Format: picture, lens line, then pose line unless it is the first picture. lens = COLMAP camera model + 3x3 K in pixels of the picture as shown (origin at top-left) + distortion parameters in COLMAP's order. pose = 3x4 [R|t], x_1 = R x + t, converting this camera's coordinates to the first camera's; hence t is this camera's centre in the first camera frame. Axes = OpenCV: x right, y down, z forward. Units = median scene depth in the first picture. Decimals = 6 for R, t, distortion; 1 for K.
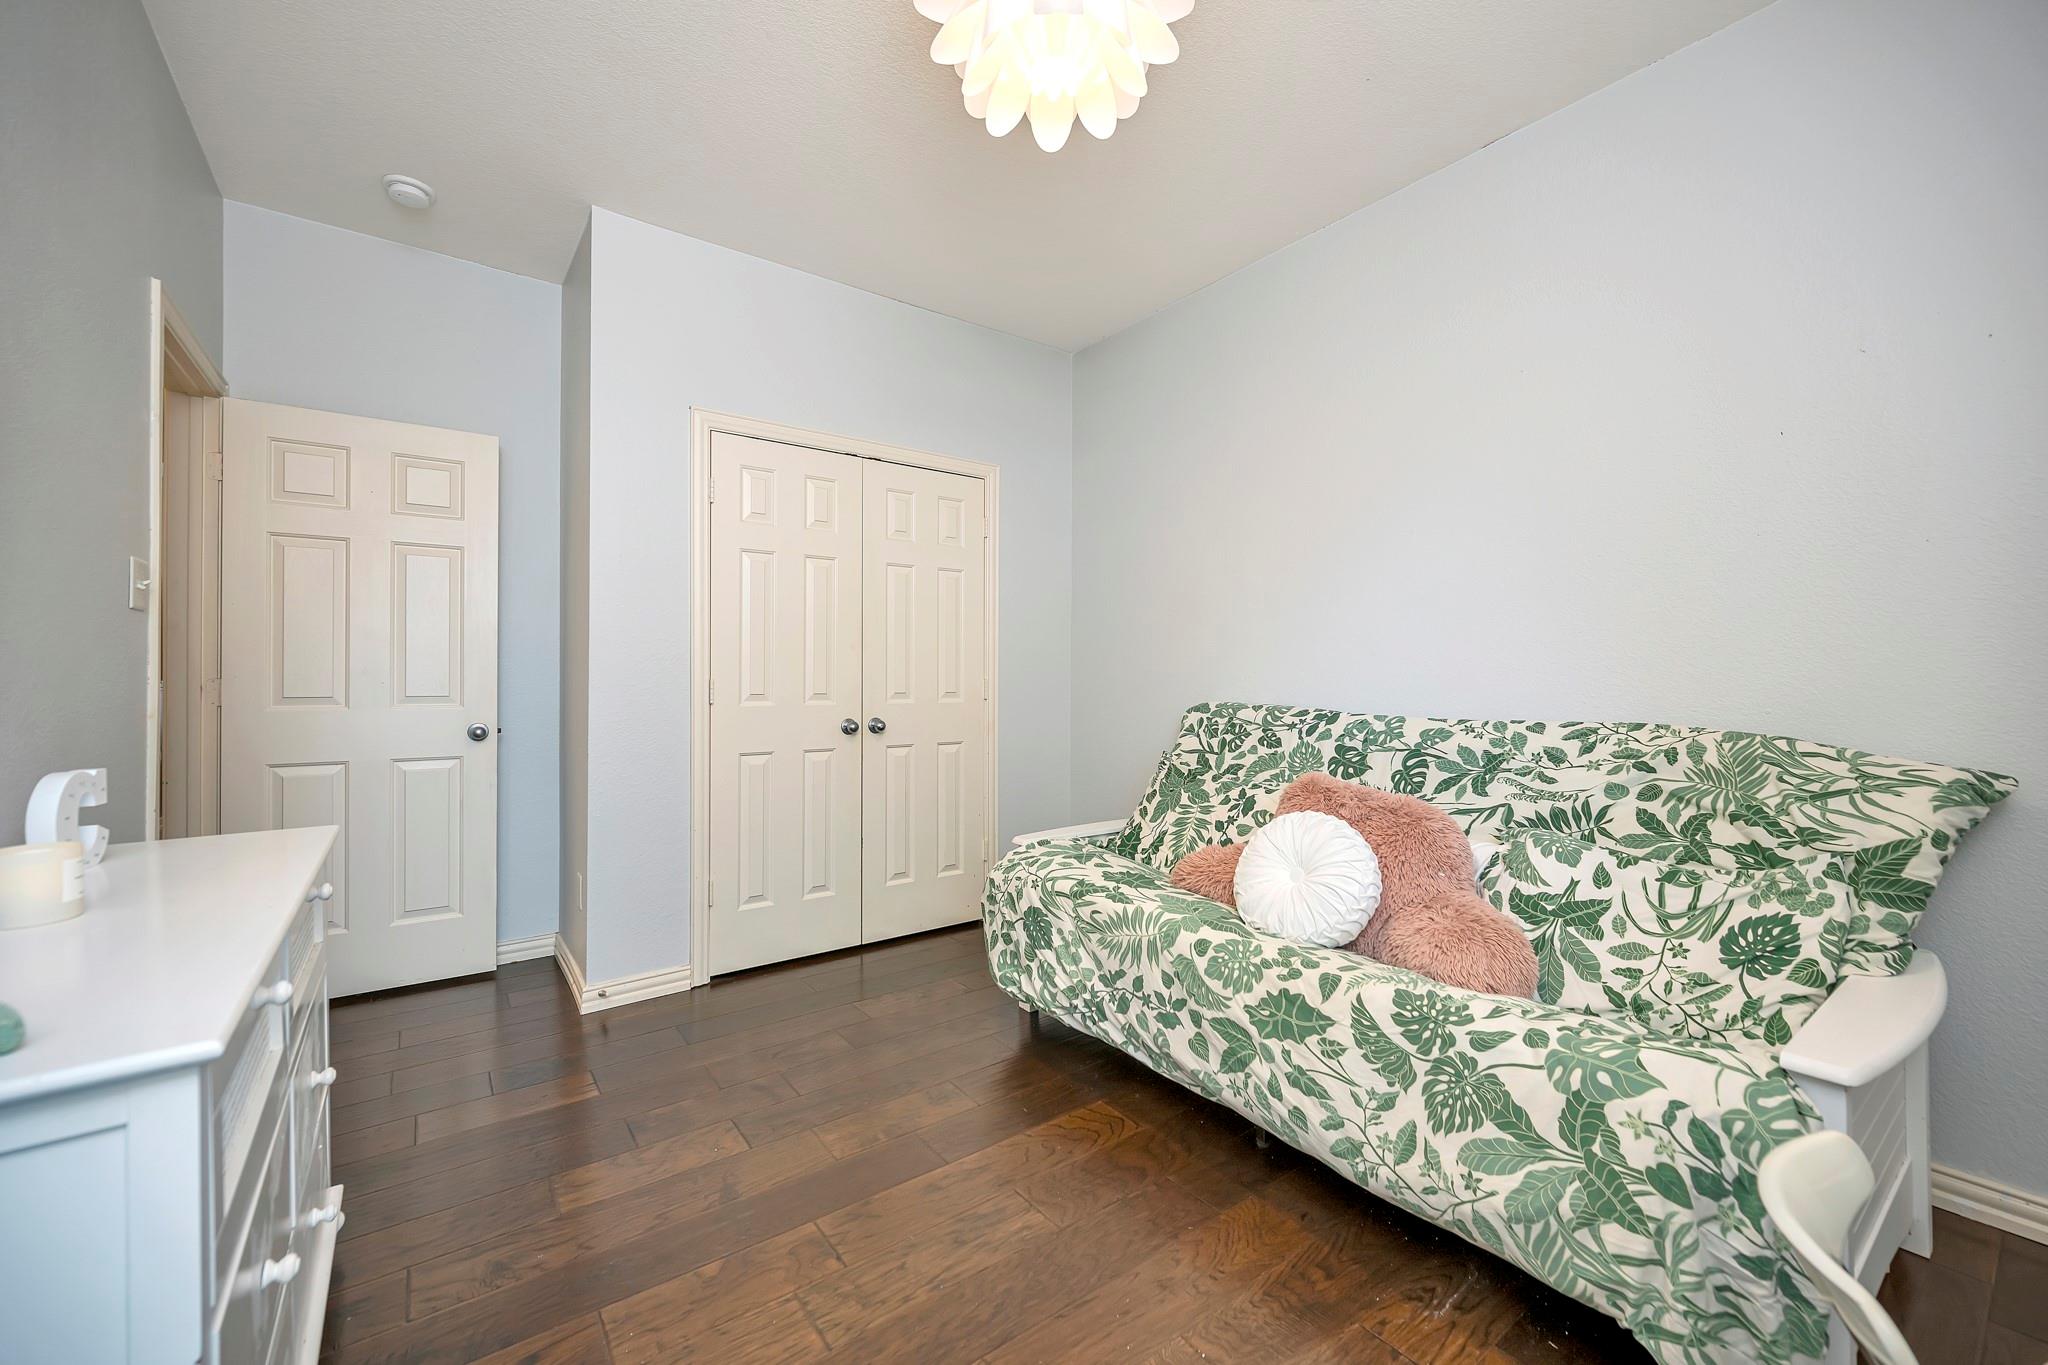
lens RADIAL K [[808.8, 0, 1028.7], [0, 808.8, 688.3], [0, 0, 1]] dist [-0.000977, -0.000260]
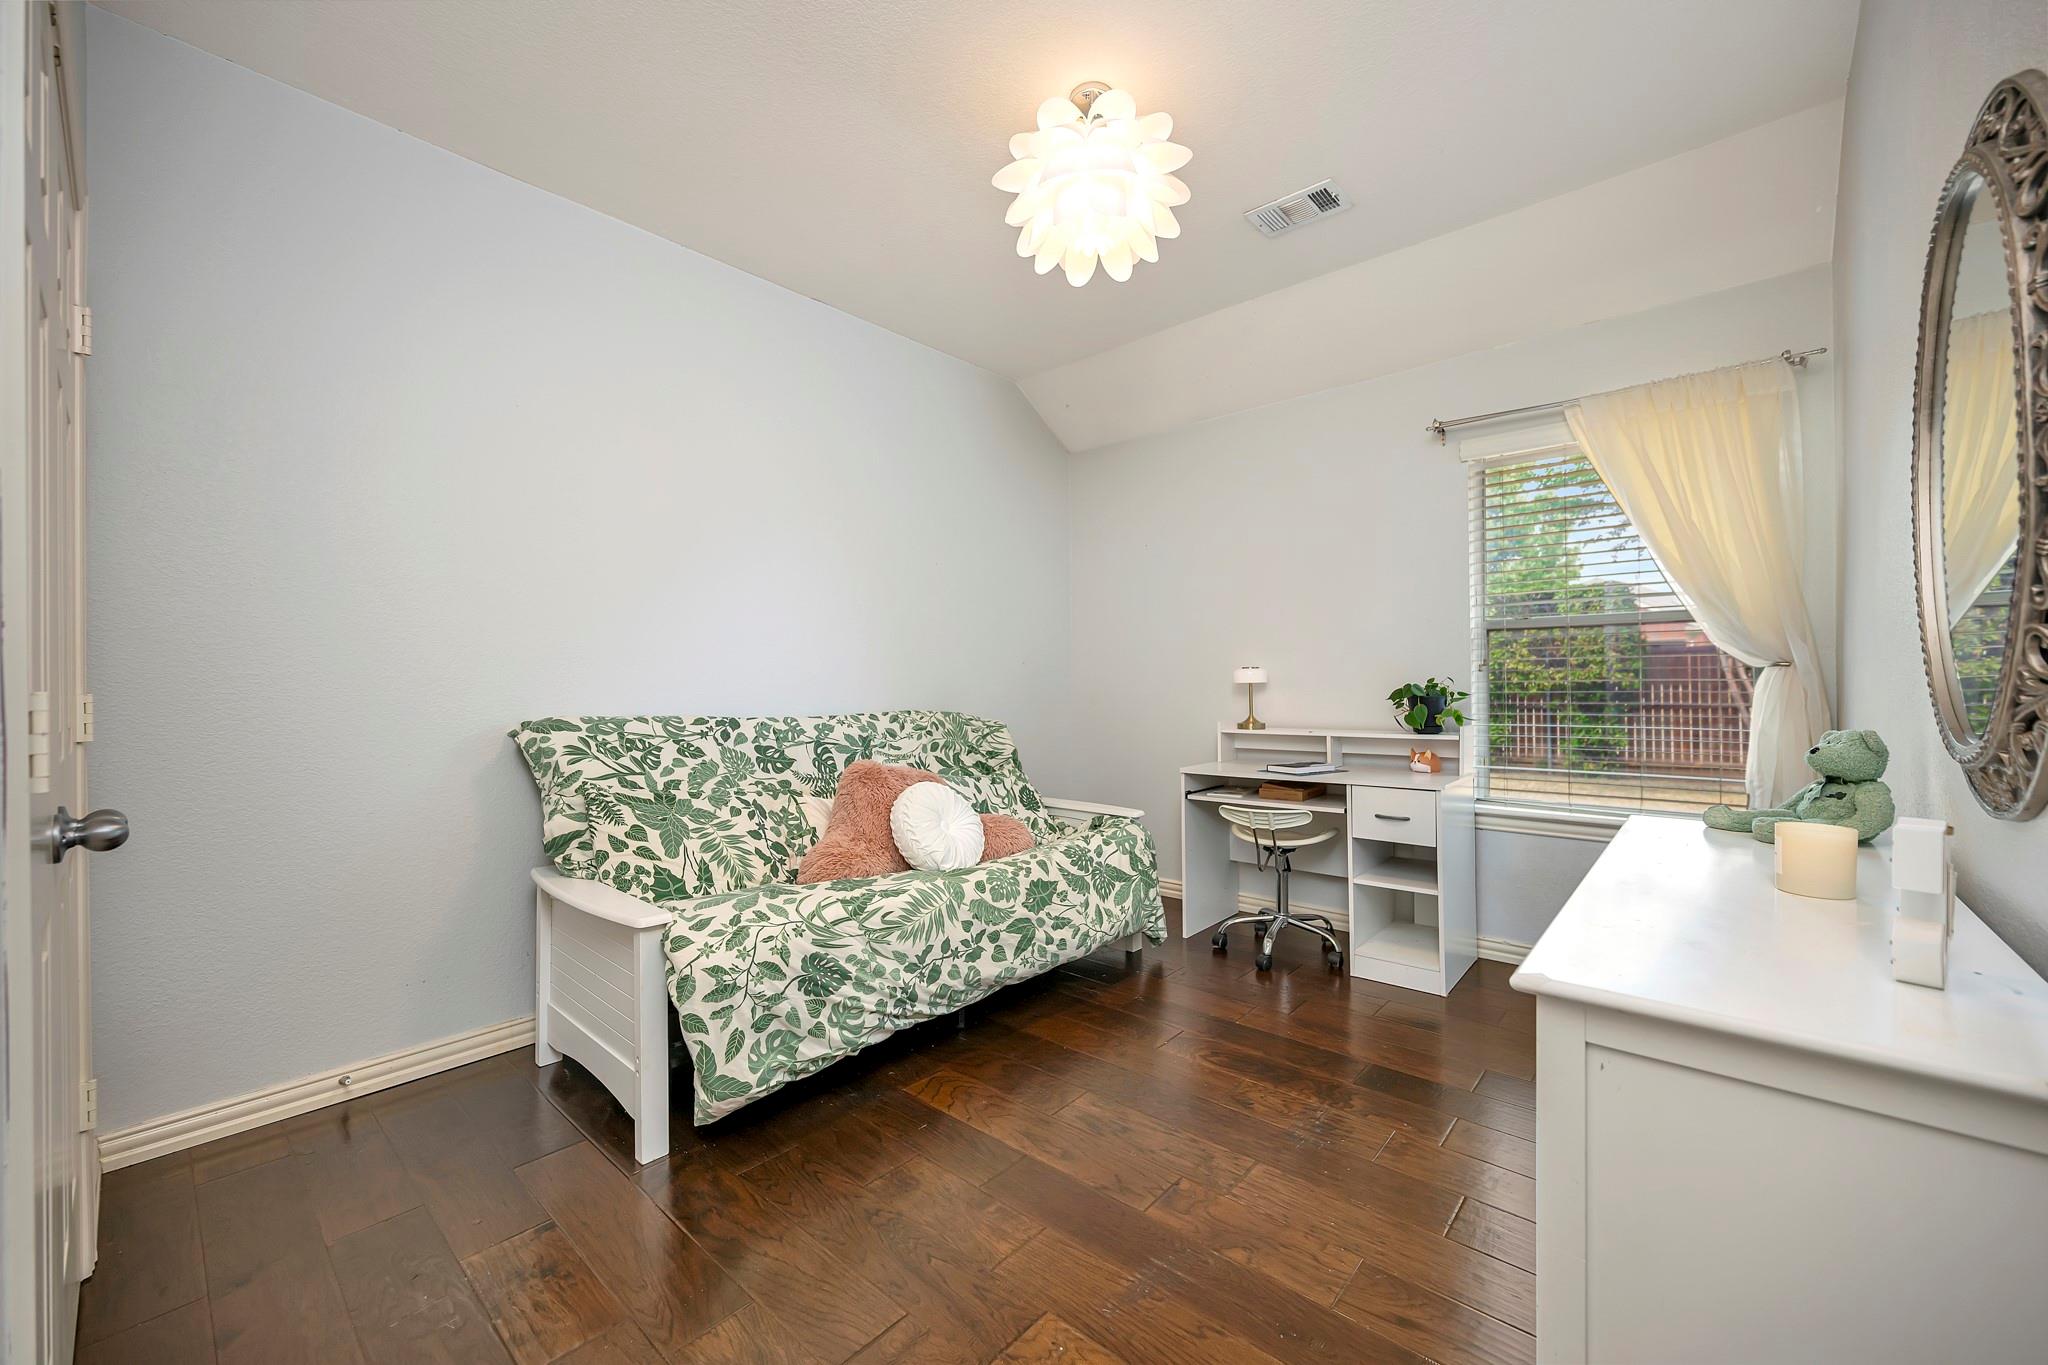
lens RADIAL K [[808.8, 0, 1028.7], [0, 808.8, 688.3], [0, 0, 1]] dist [-0.000977, -0.000260]
pose [[-0.207239, -0.003088, 0.978285, -1.068593], [0.022706, 0.999710, 0.007966, -0.013766], [-0.978027, 0.023864, -0.207109, 1.156802]]
